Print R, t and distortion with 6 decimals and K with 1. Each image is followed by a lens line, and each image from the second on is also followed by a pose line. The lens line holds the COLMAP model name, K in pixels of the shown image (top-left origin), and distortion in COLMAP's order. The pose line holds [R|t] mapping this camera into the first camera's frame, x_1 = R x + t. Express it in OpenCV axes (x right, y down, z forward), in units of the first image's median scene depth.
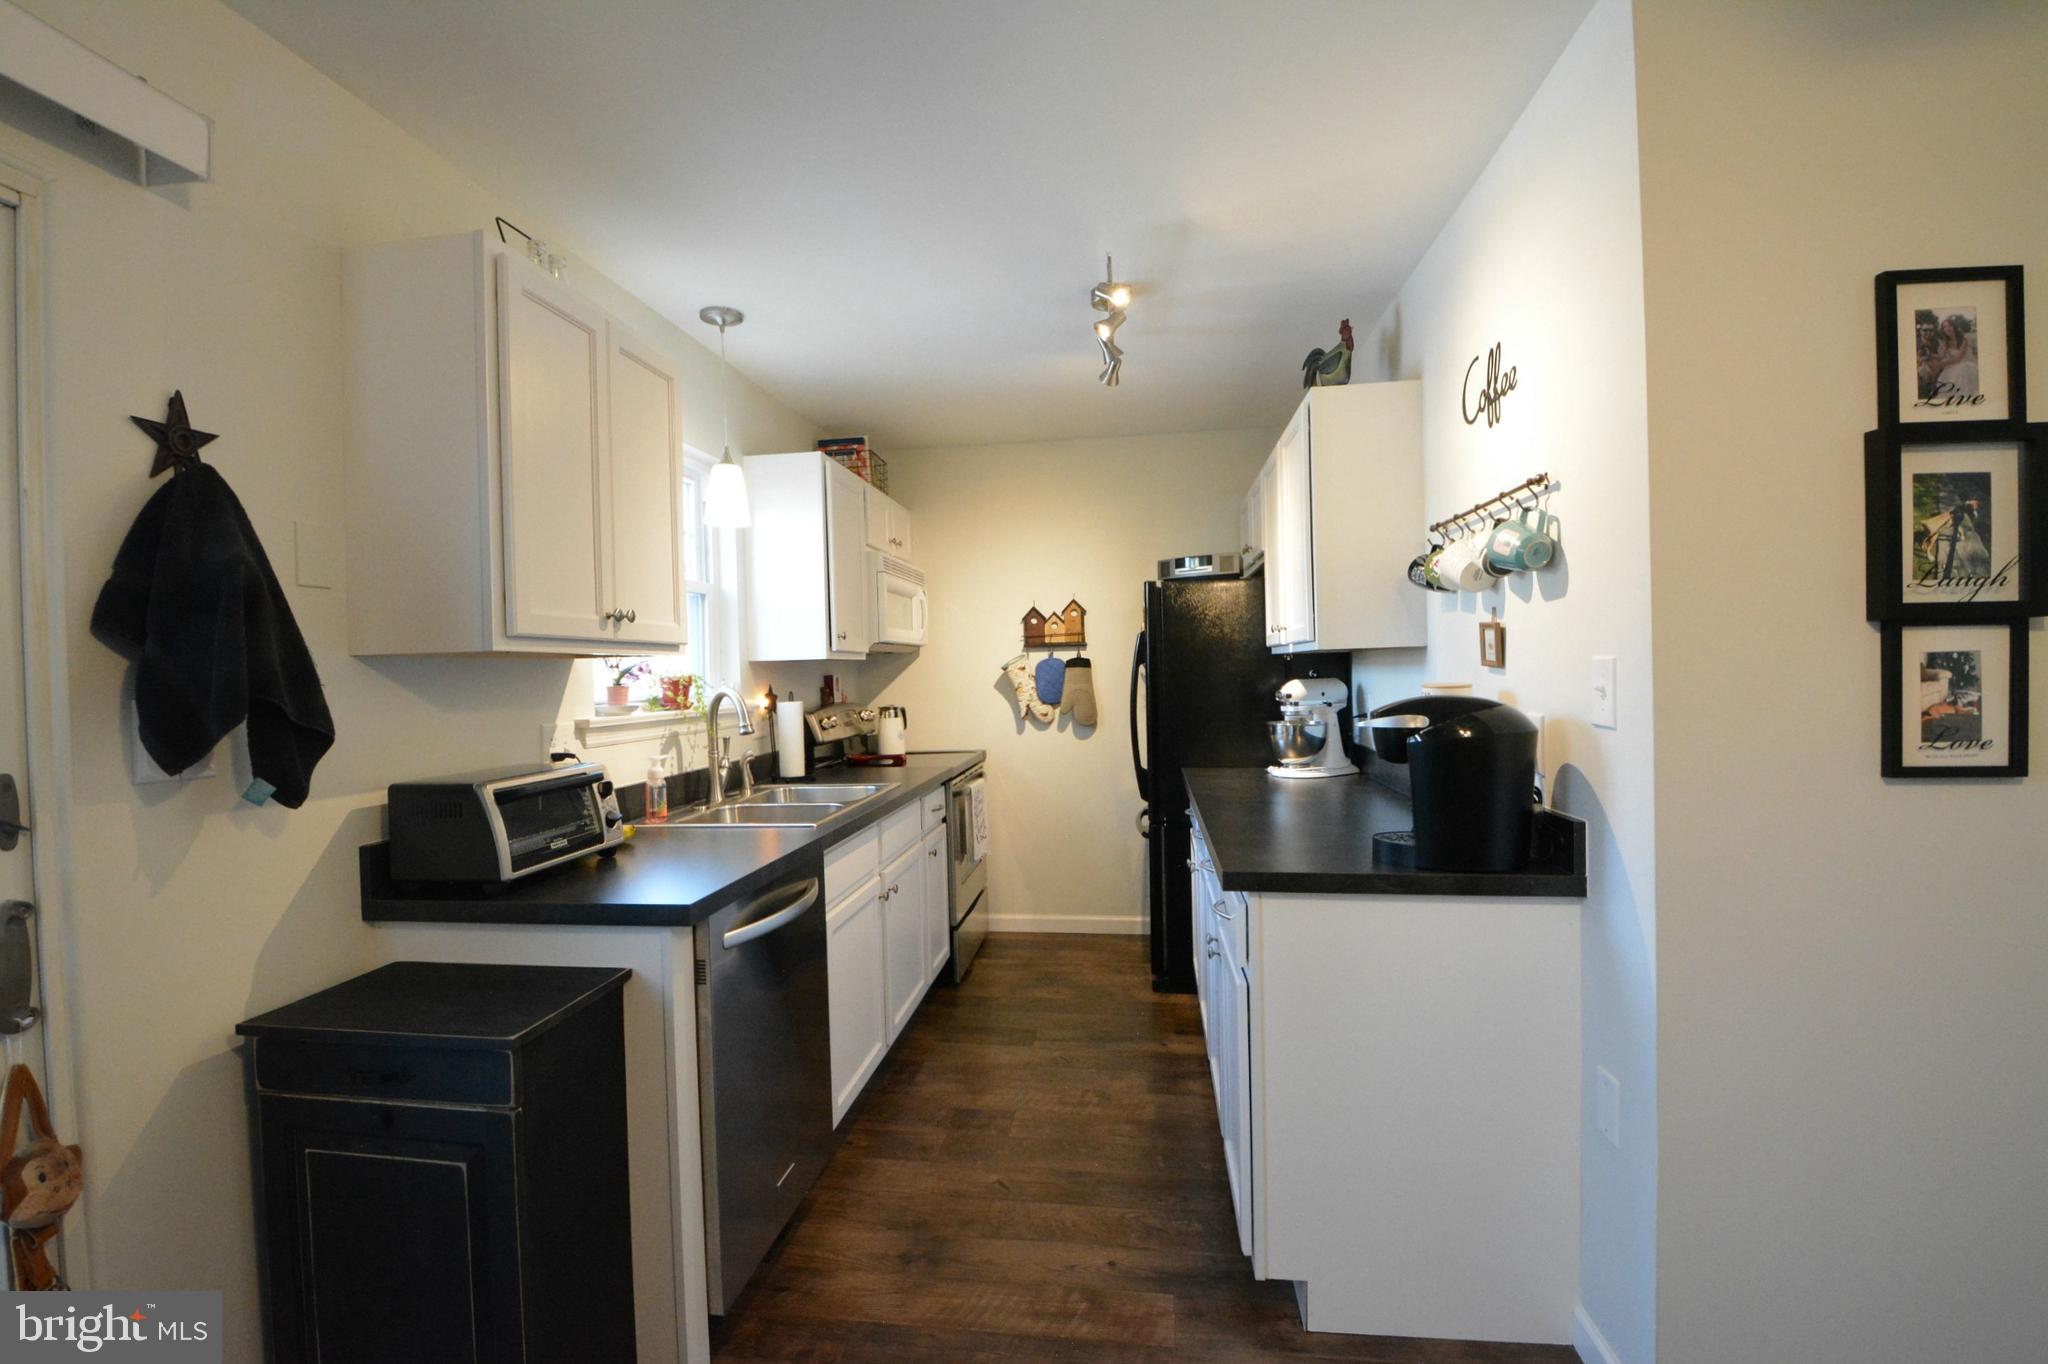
lens RADIAL K [[963.4, 0, 1021.0], [0, 963.4, 684.5], [0, 0, 1]] dist [0.001765, -0.015510]
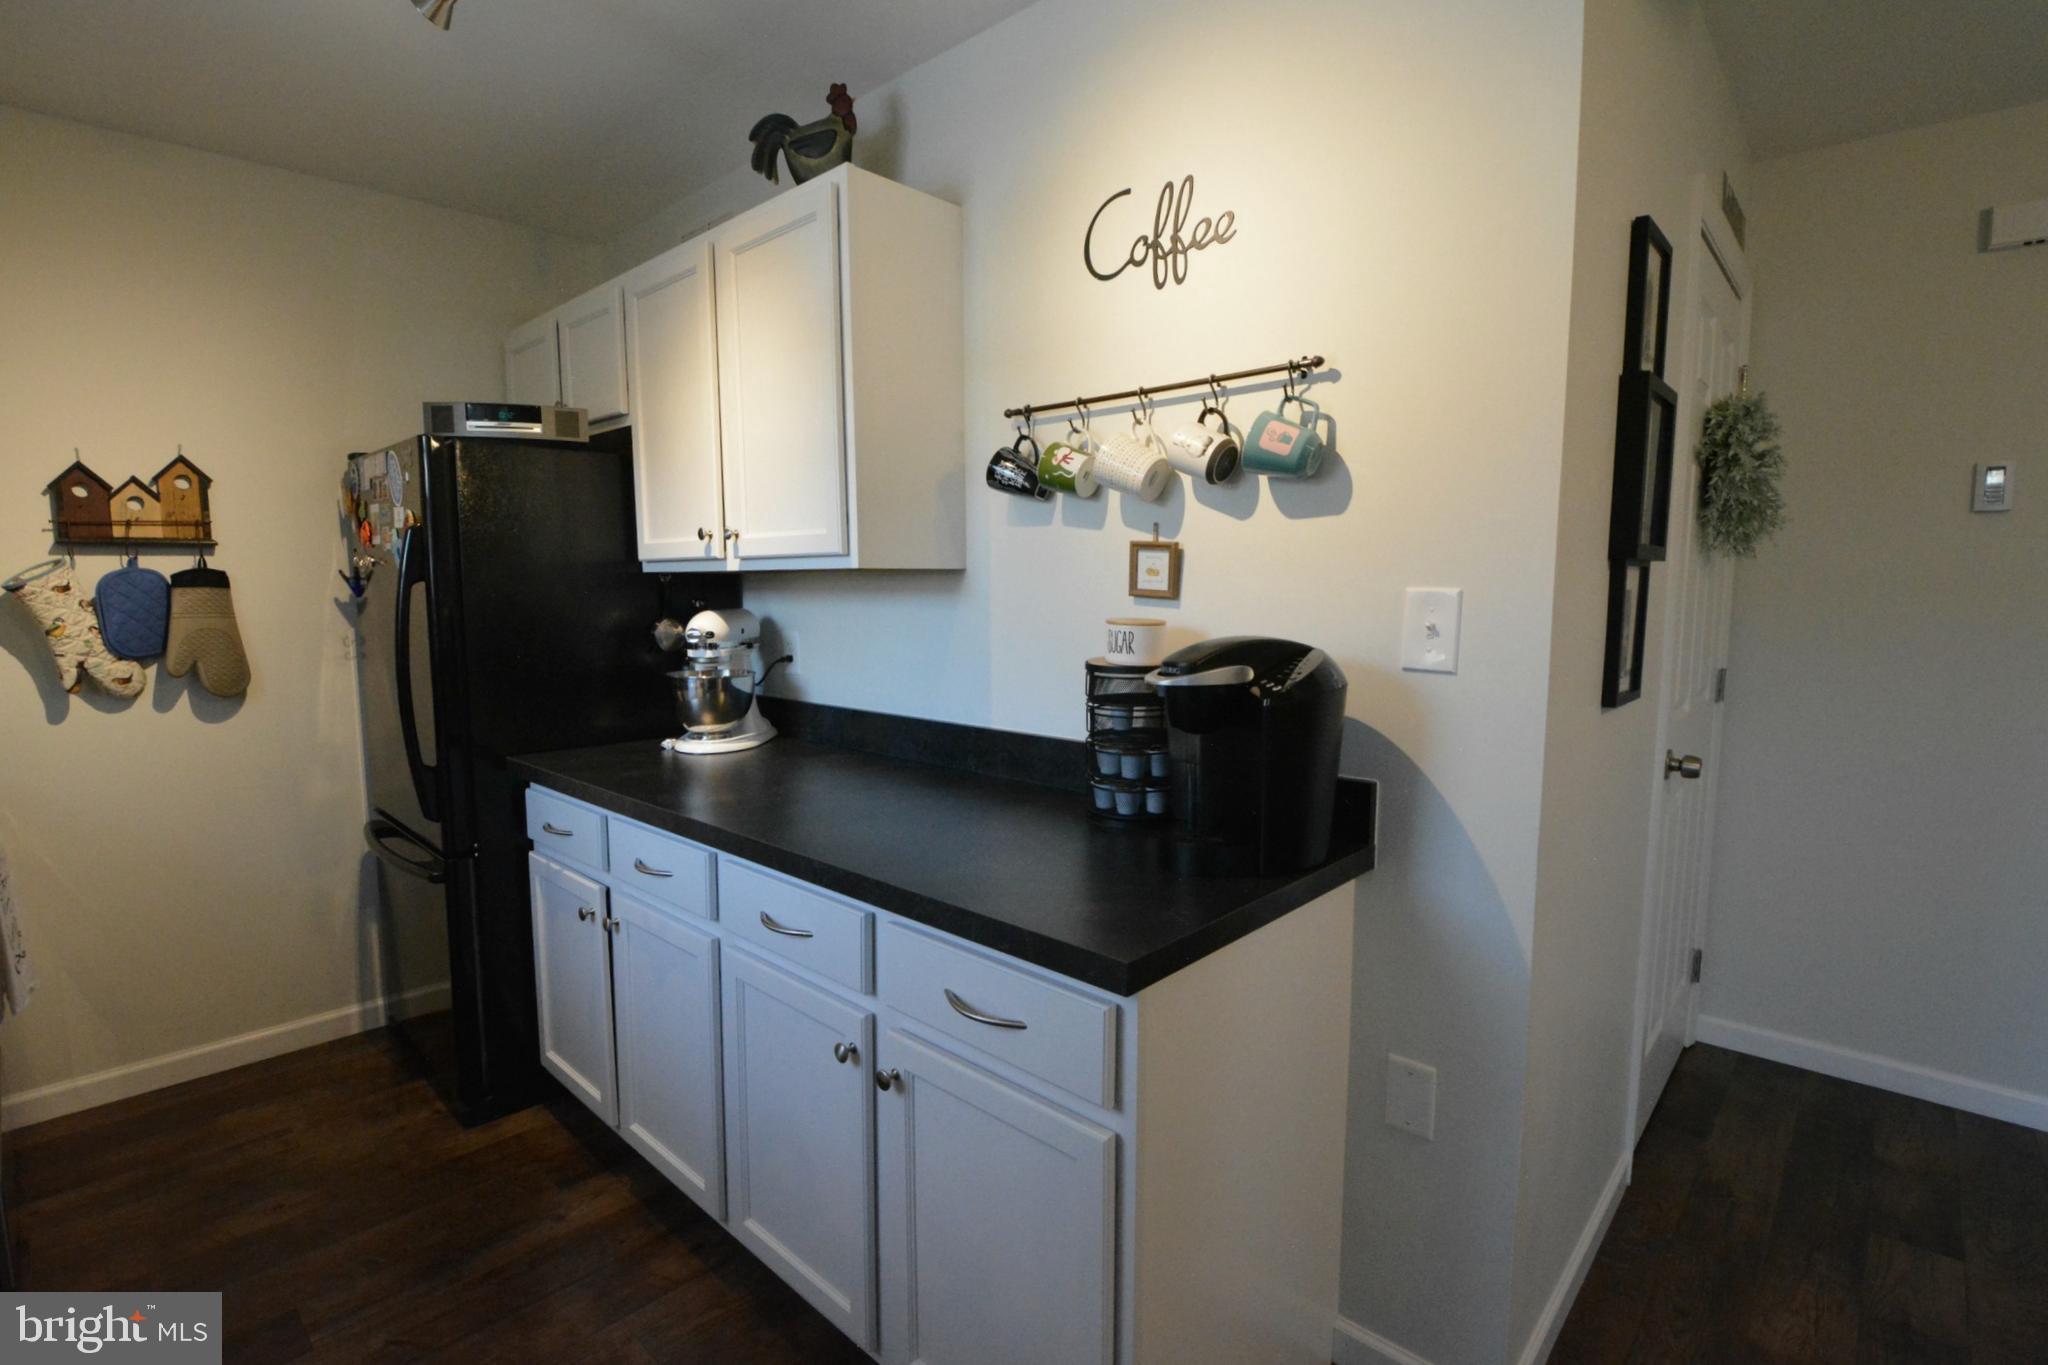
lens RADIAL K [[963.4, 0, 1030.2], [0, 963.4, 685.7], [0, 0, 1]] dist [0.001765, -0.015510]
pose [[0.563722, -0.069204, 0.823060, -0.120344], [0.002523, 0.996623, 0.082069, -0.005877], [-0.825960, -0.044188, 0.561994, 0.328005]]
